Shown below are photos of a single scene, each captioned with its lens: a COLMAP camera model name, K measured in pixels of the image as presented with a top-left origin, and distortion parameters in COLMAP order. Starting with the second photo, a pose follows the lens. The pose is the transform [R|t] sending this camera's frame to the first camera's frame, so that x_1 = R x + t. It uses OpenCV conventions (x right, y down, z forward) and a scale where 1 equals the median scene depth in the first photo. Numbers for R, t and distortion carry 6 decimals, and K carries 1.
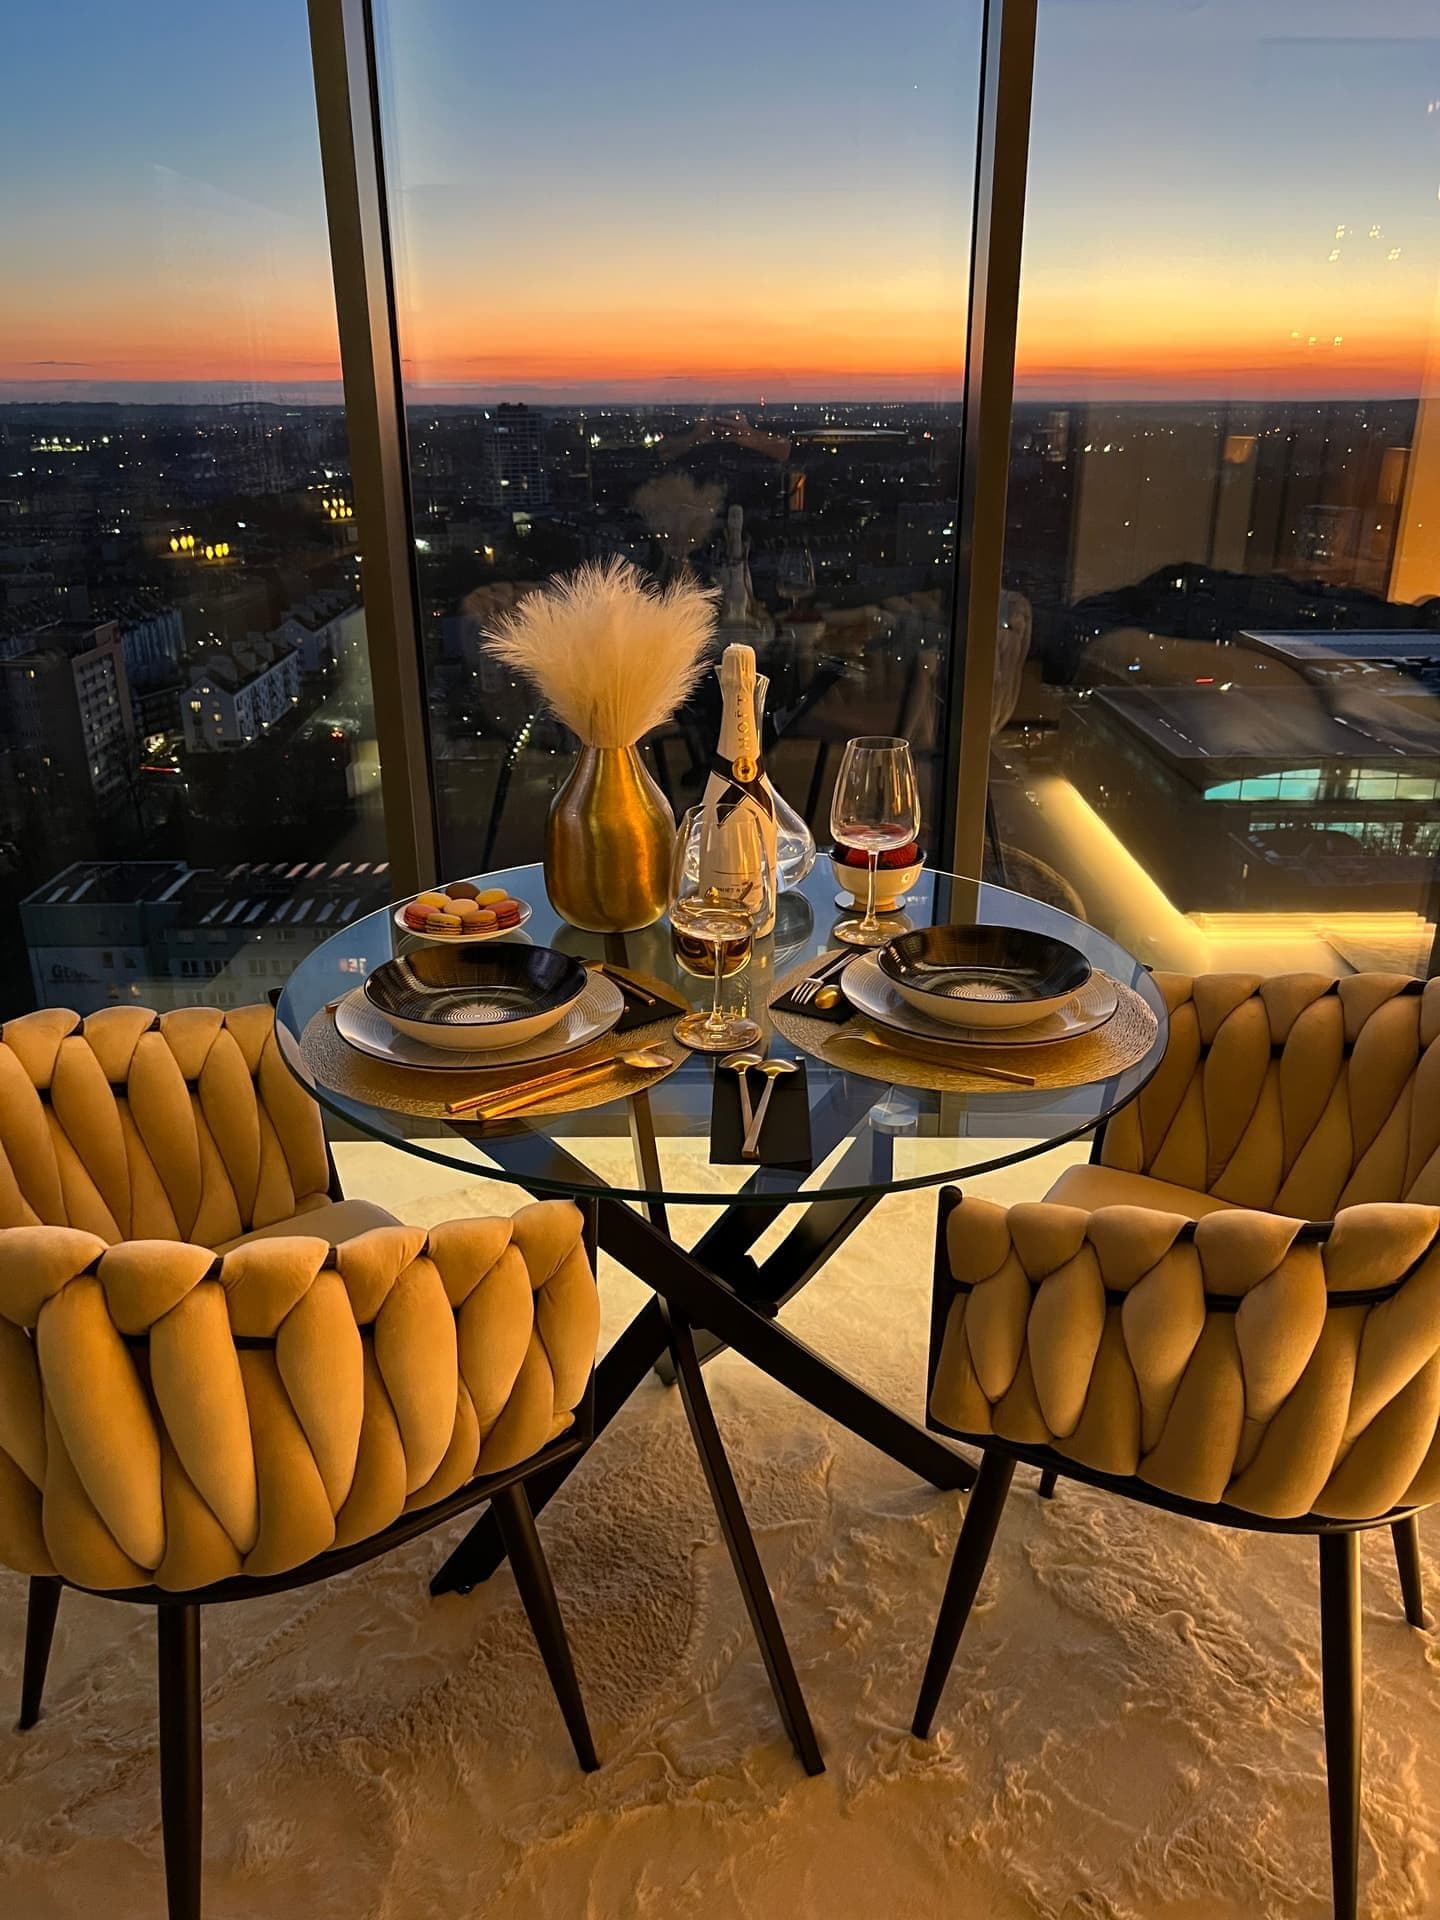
lens RADIAL K [[1456.7, 0, 723.3], [0, 1456.7, 975.6], [0, 0, 1]] dist [0.032583, -0.024731]
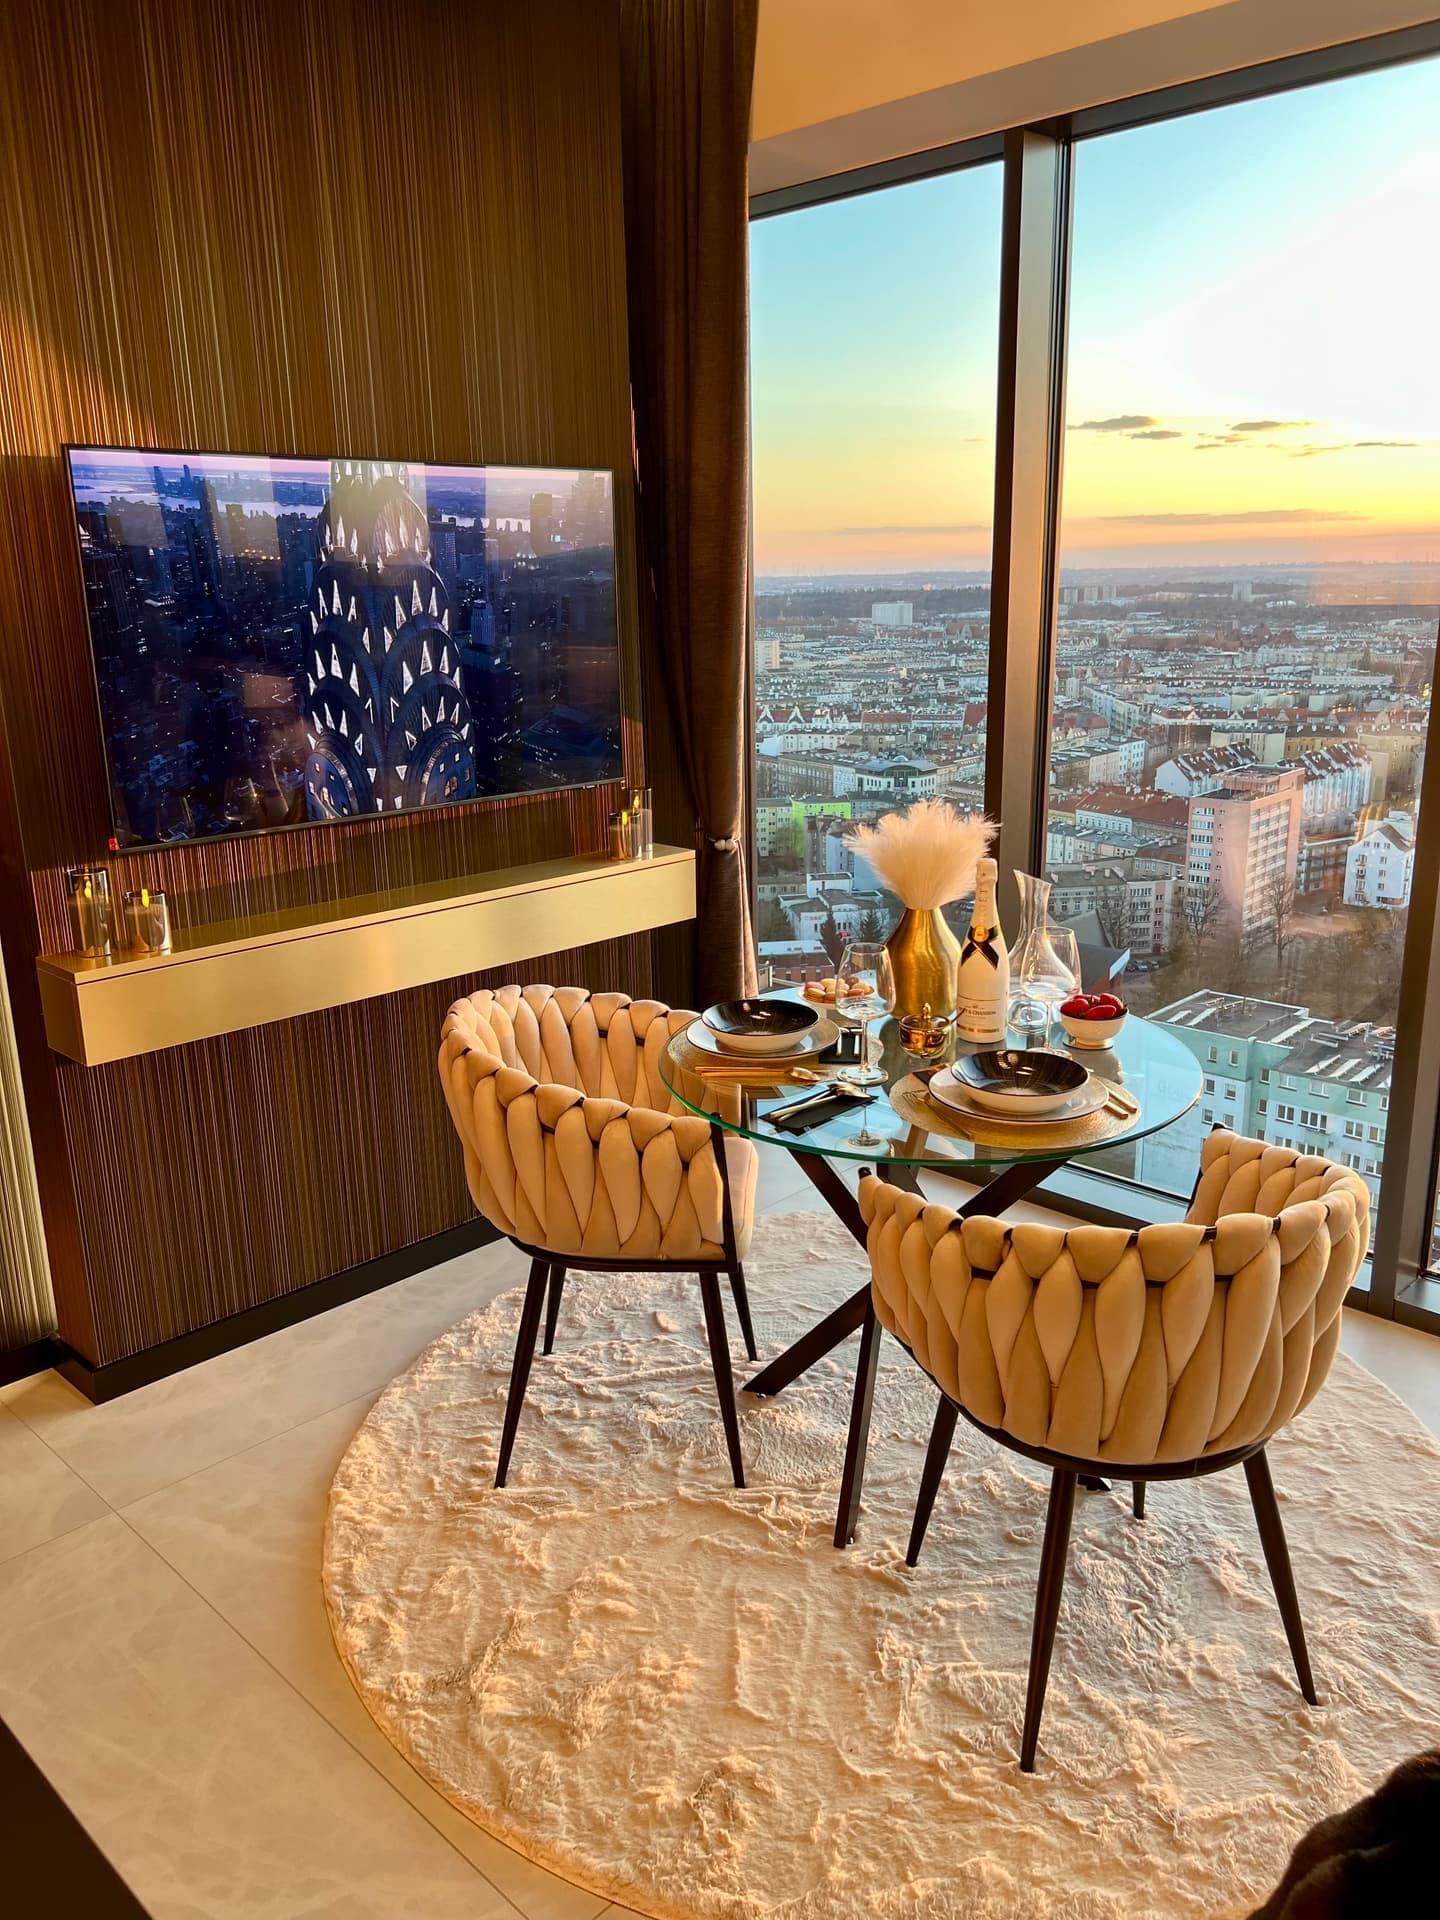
lens RADIAL K [[1456.7, 0, 710.2], [0, 1456.7, 968.5], [0, 0, 1]] dist [0.032583, -0.024731]
pose [[0.715811, 0.173686, -0.676349, 0.899269], [-0.241443, 0.970394, -0.006334, -0.024997], [0.655225, 0.167833, 0.736554, -0.360671]]
